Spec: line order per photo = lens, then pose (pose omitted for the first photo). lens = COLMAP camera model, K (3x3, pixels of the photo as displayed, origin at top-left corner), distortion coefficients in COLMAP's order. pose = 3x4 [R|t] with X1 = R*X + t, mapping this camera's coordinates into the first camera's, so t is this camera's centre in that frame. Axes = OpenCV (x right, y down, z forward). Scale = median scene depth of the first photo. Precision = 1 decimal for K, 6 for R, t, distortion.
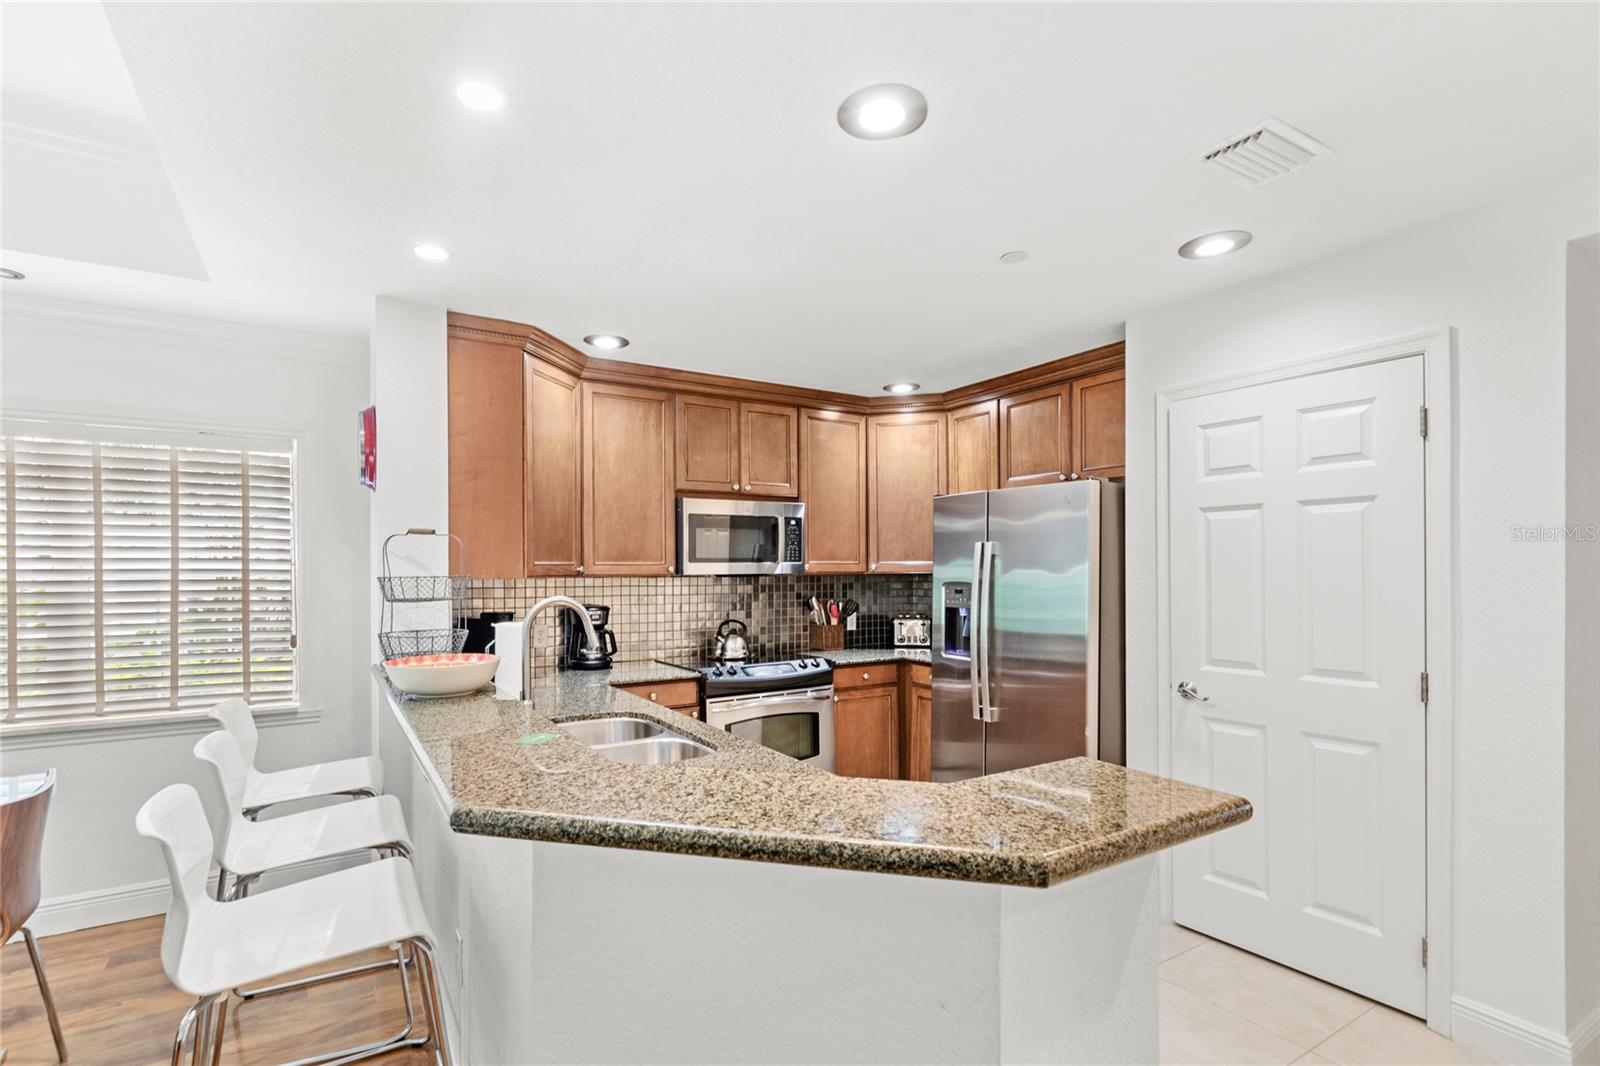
lens RADIAL K [[743.2, 0, 773.2], [0, 743.2, 564.0], [0, 0, 1]] dist [0.001776, 0.000185]
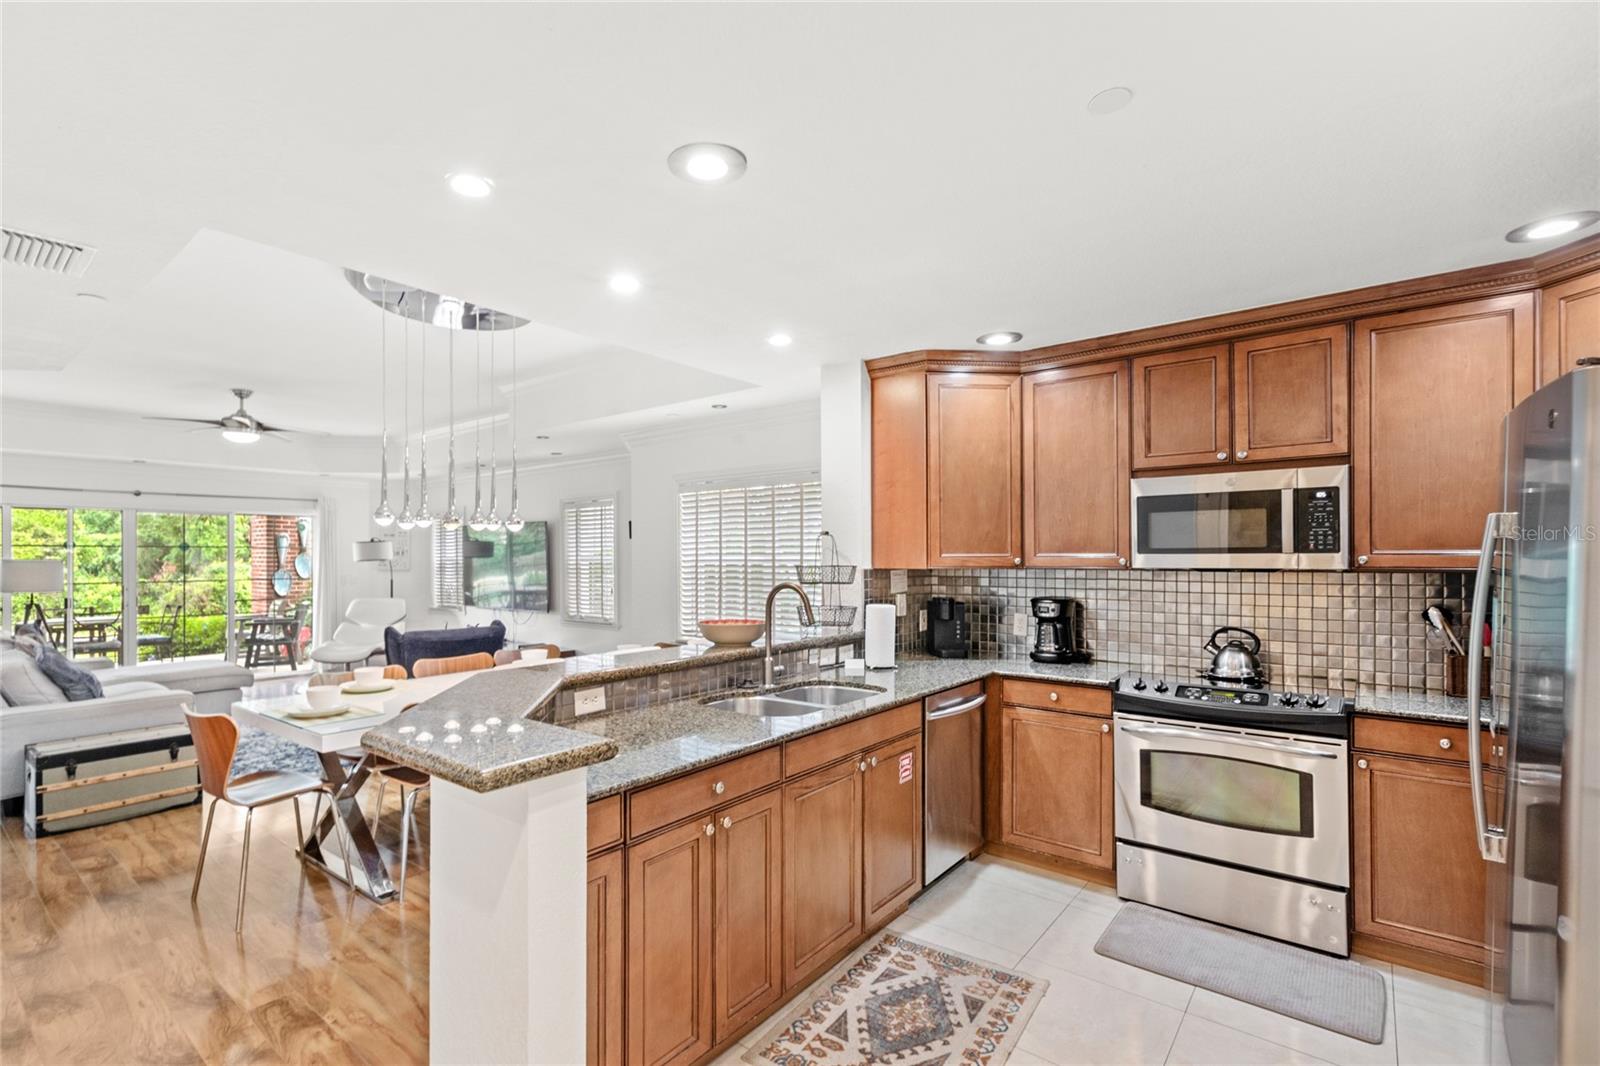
lens RADIAL K [[741.9, 0, 765.1], [0, 741.9, 555.2], [0, 0, 1]] dist [0.010941, 0.000438]
pose [[0.331218, 0.000014, -0.943554, 0.544006], [0.005007, 0.999986, 0.001772, -0.004080], [0.943541, -0.005311, 0.331213, 0.305869]]
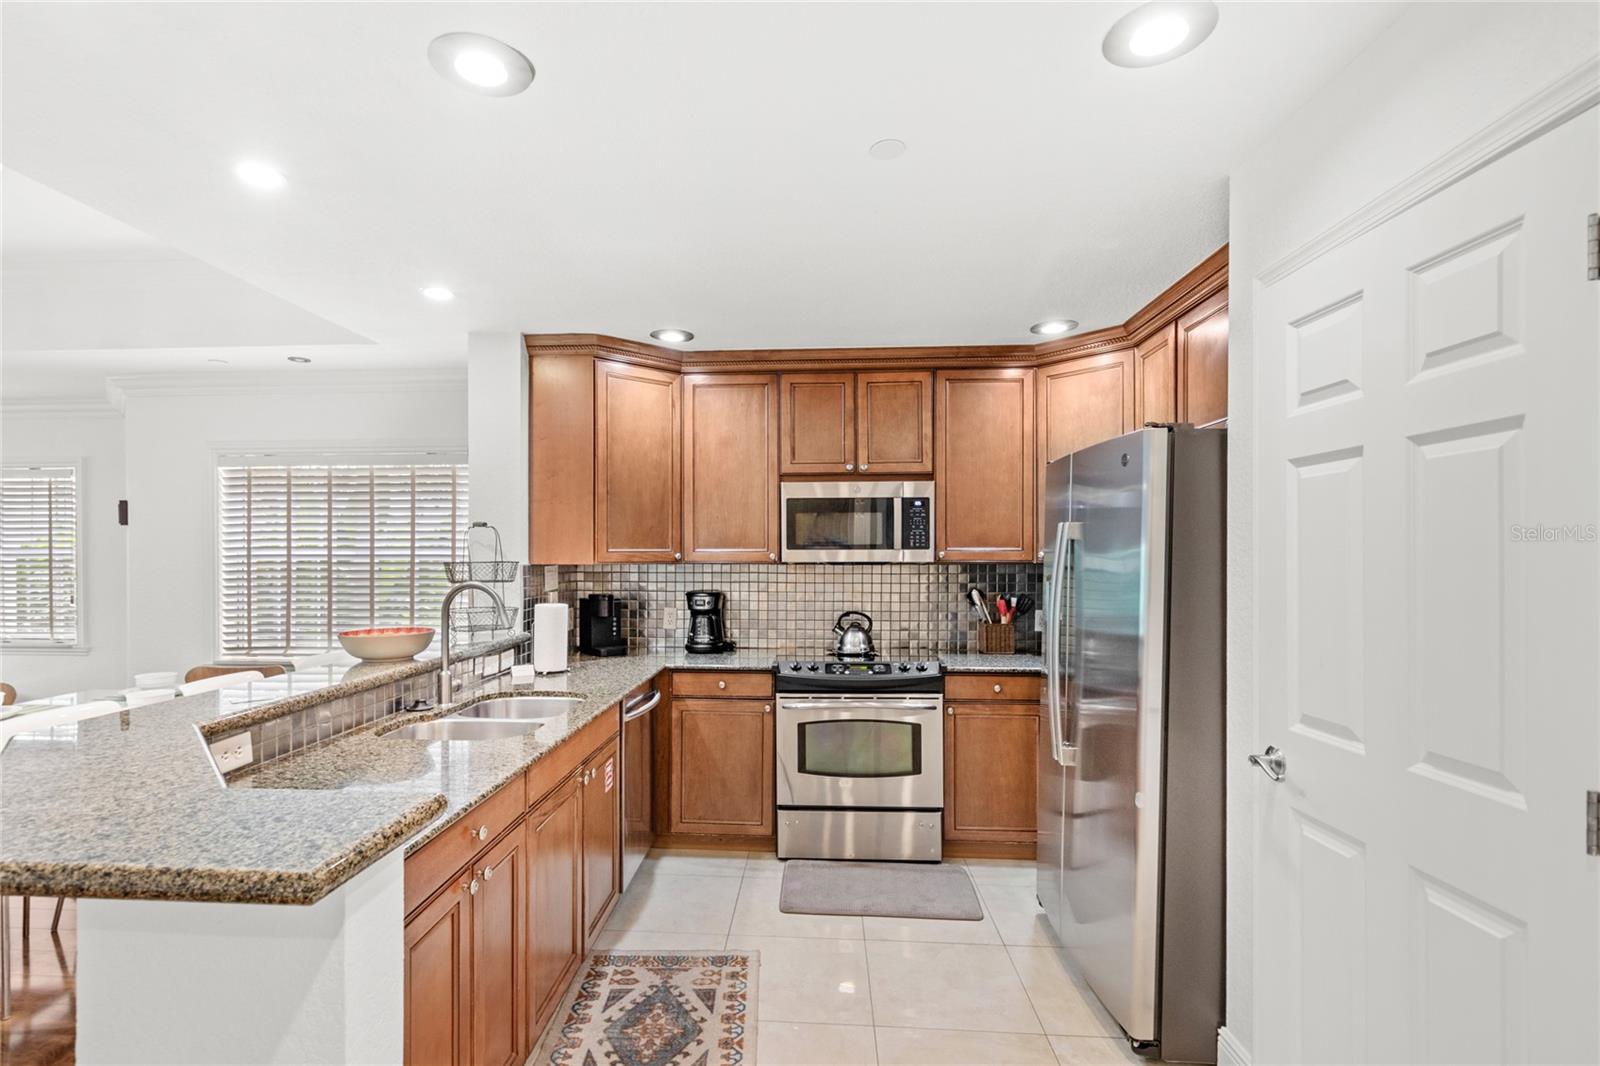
lens RADIAL K [[754.0, 0, 778.1], [0, 754.0, 553.1], [0, 0, 1]] dist [-0.002835, 0.000075]
pose [[0.818868, 0.003536, -0.573971, 0.428283], [-0.000384, 0.999984, 0.005613, -0.002742], [0.573982, -0.004376, 0.818857, 0.194295]]
